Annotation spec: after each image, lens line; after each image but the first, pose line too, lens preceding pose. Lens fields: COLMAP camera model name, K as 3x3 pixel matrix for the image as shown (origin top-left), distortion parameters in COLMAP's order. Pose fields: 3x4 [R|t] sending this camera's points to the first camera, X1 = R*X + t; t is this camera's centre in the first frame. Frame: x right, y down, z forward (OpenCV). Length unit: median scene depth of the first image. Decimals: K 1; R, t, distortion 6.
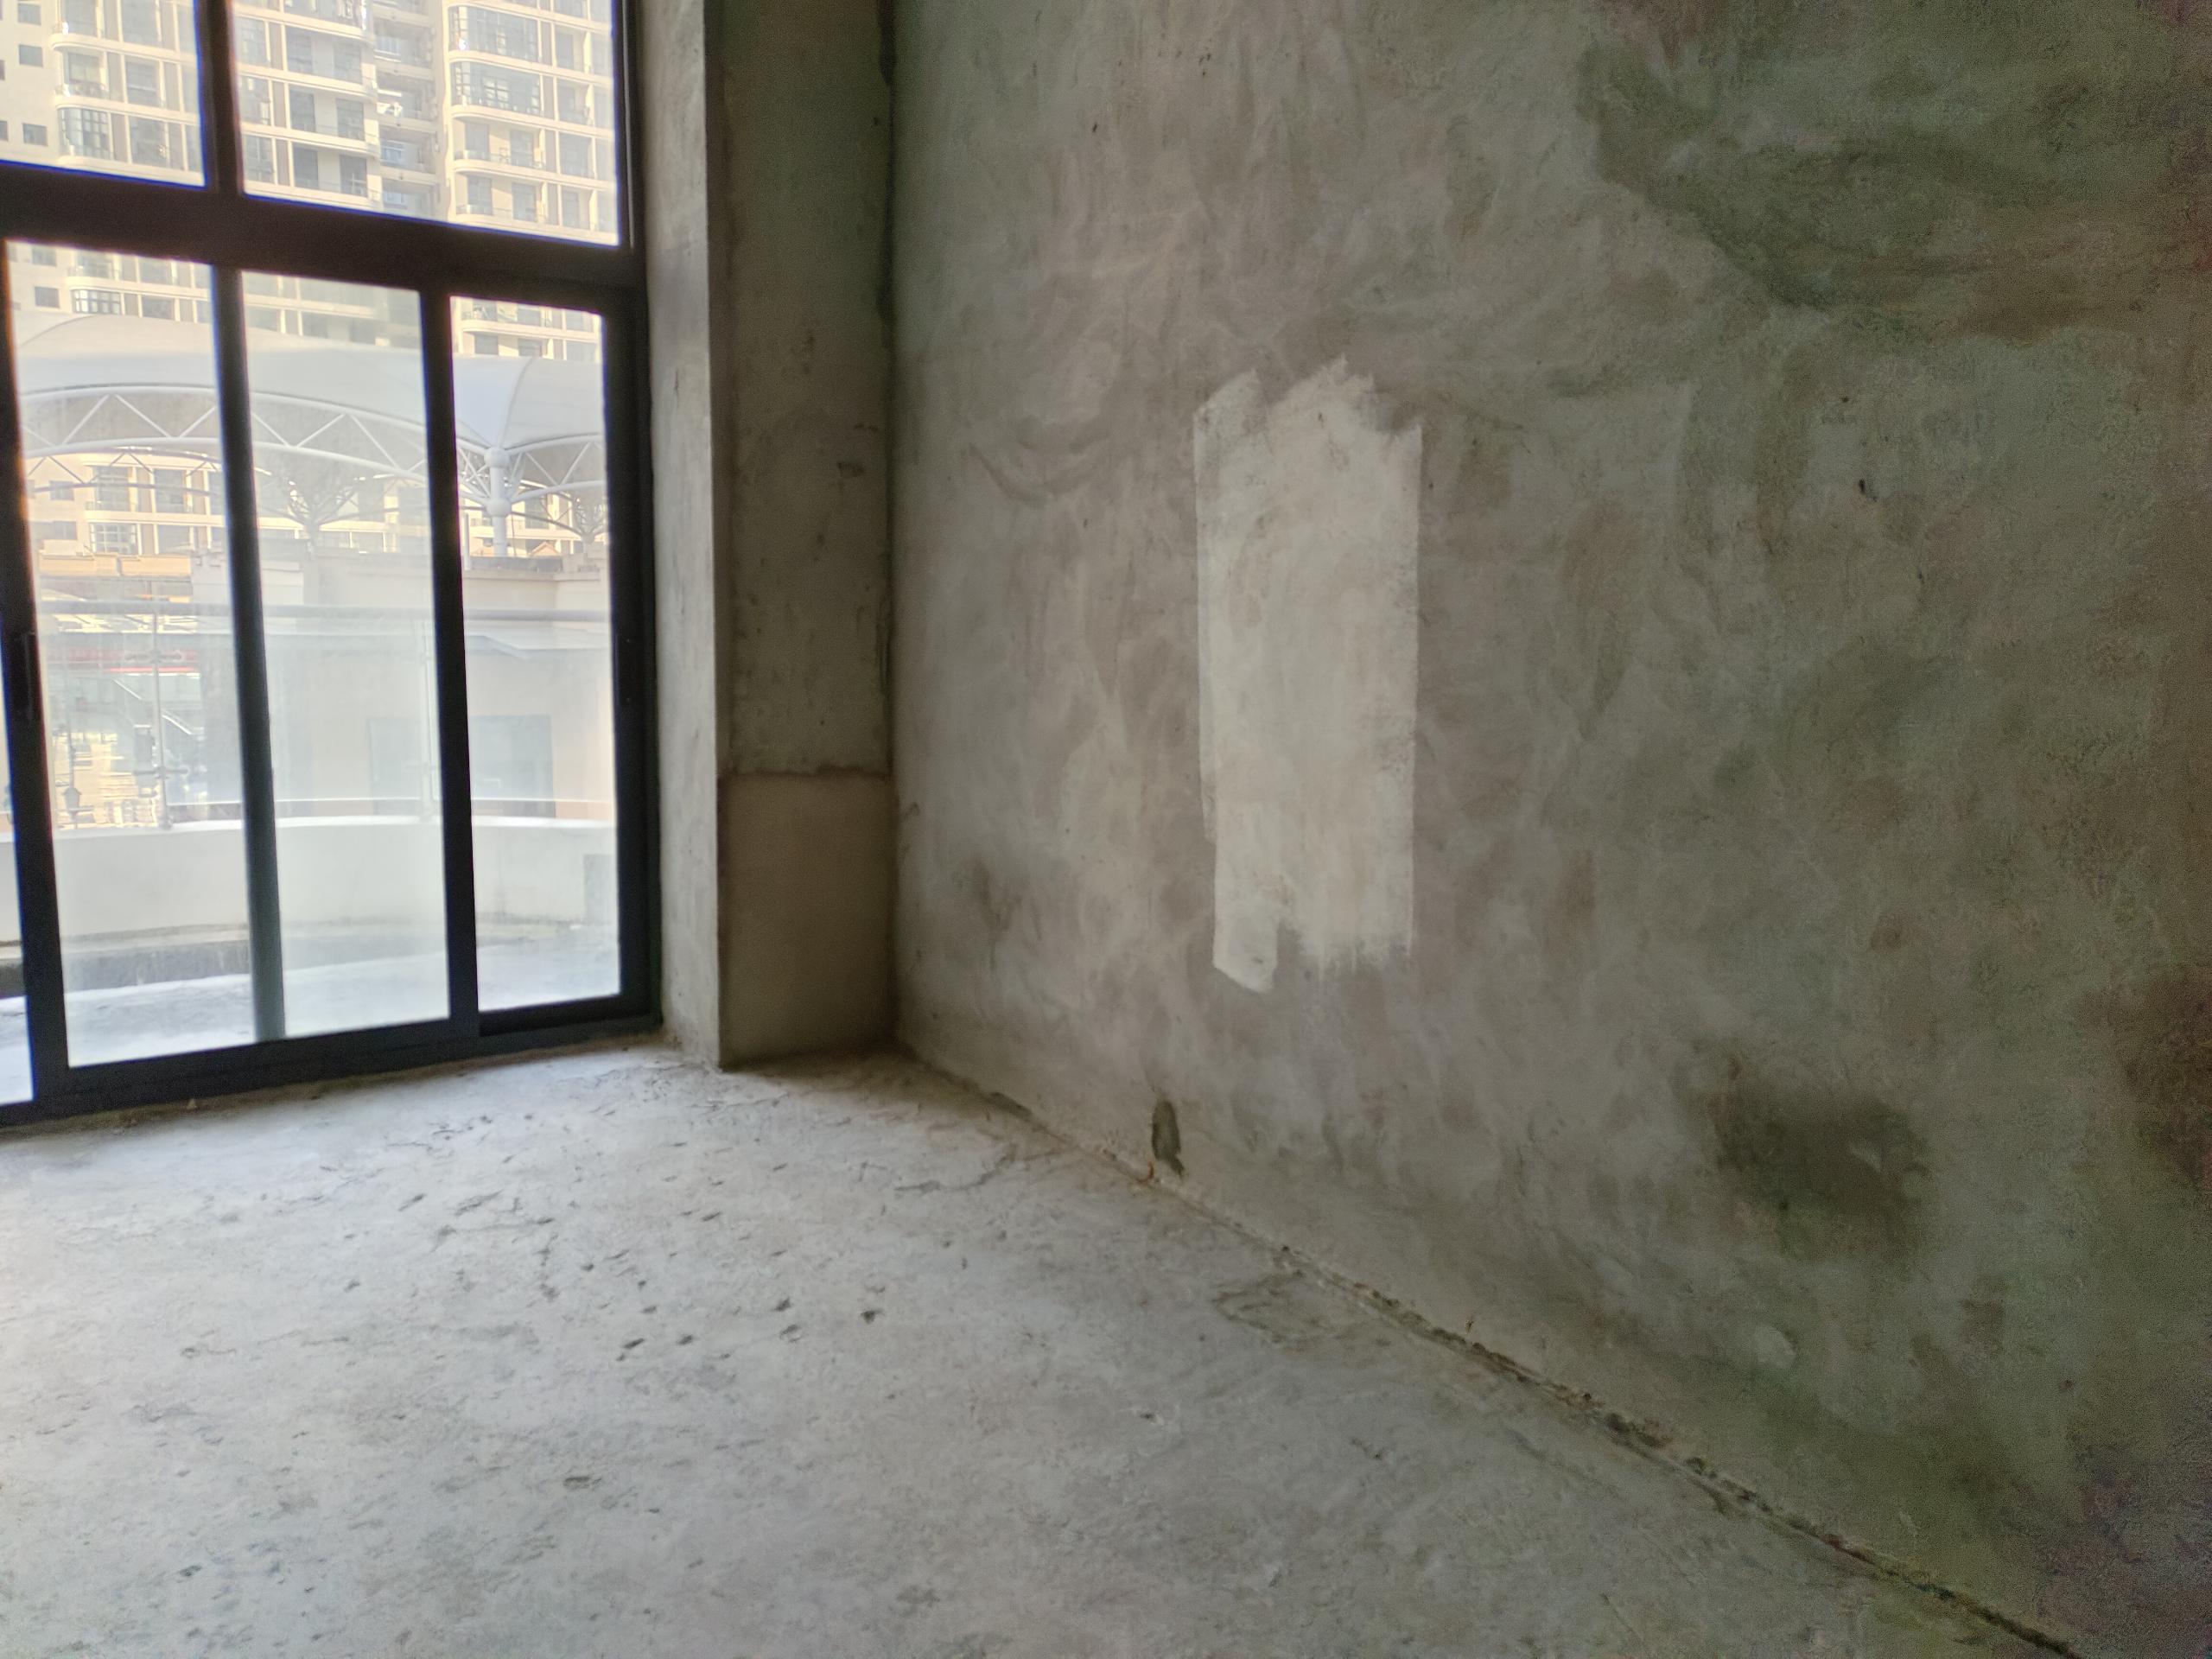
lens RADIAL K [[1637.2, 0, 1107.6], [0, 1637.2, 811.1], [0, 0, 1]] dist [0.069173, -0.061659]
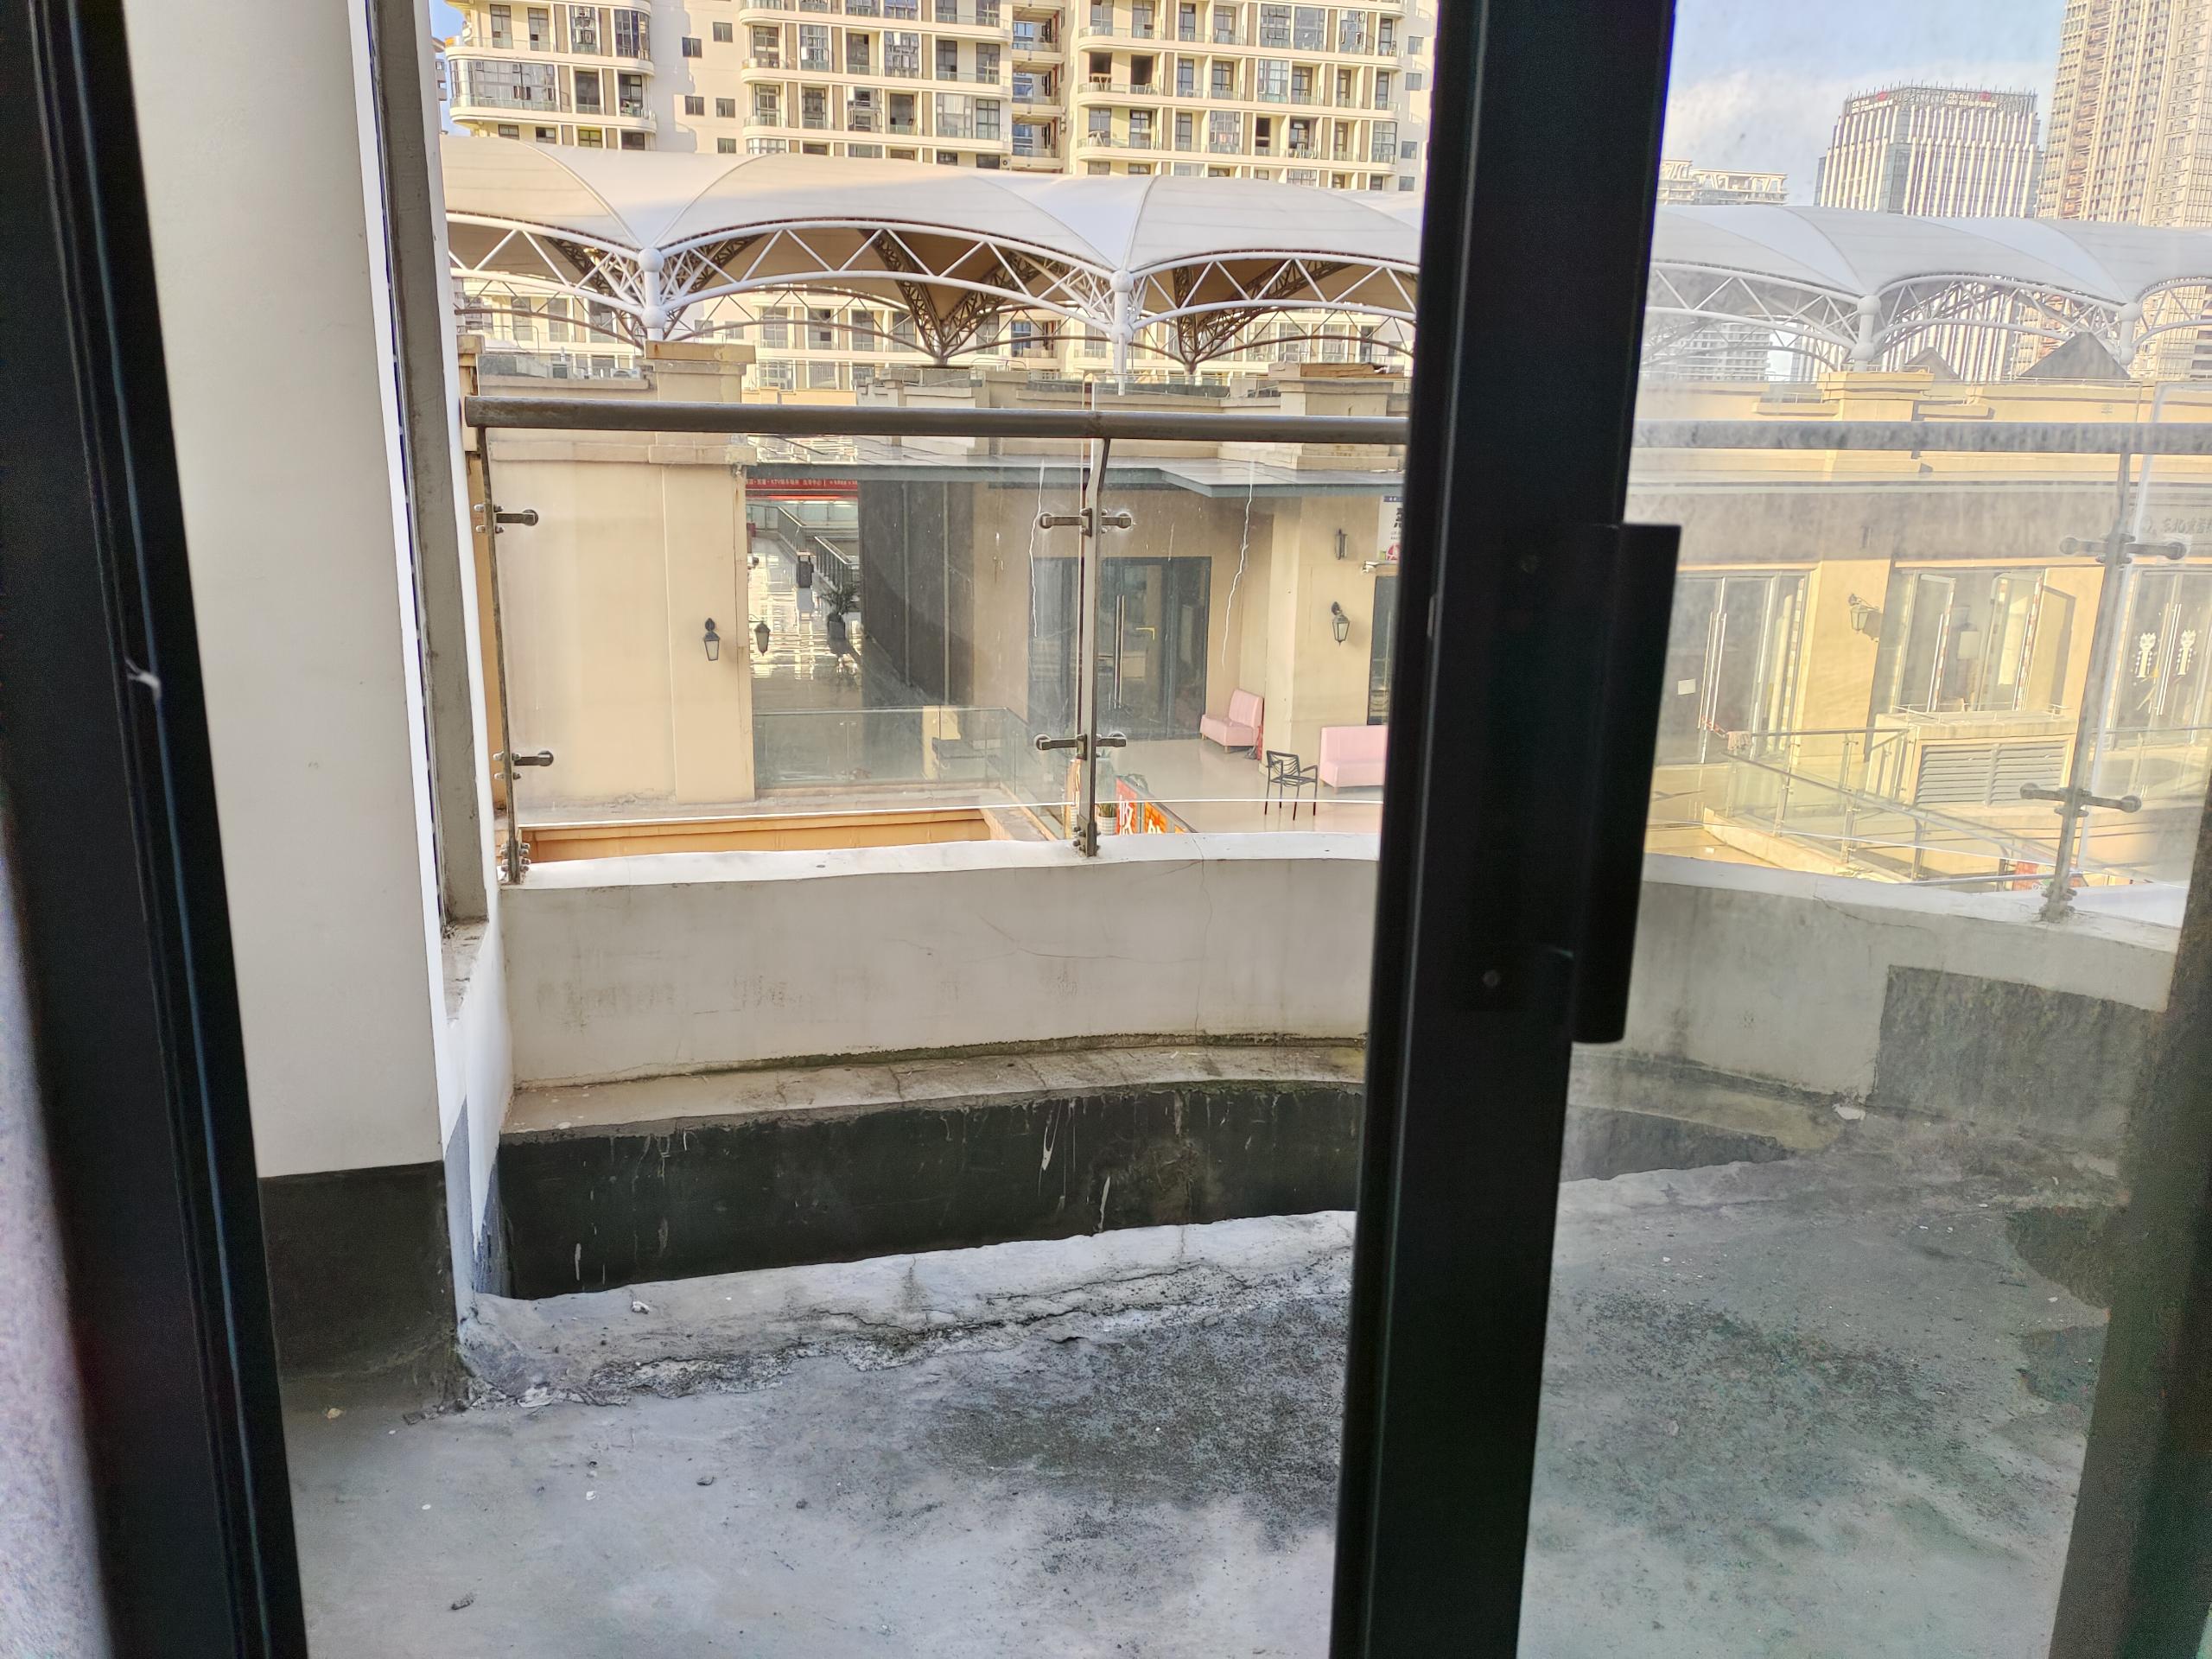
lens RADIAL K [[1655.7, 0, 1106.0], [0, 1655.7, 829.5], [0, 0, 1]] dist [0.041260, -0.072842]
pose [[0.942717, 0.079814, -0.323904, -0.603879], [-0.044447, 0.992351, 0.115167, -0.089708], [0.330618, -0.094173, 0.939054, 0.785893]]
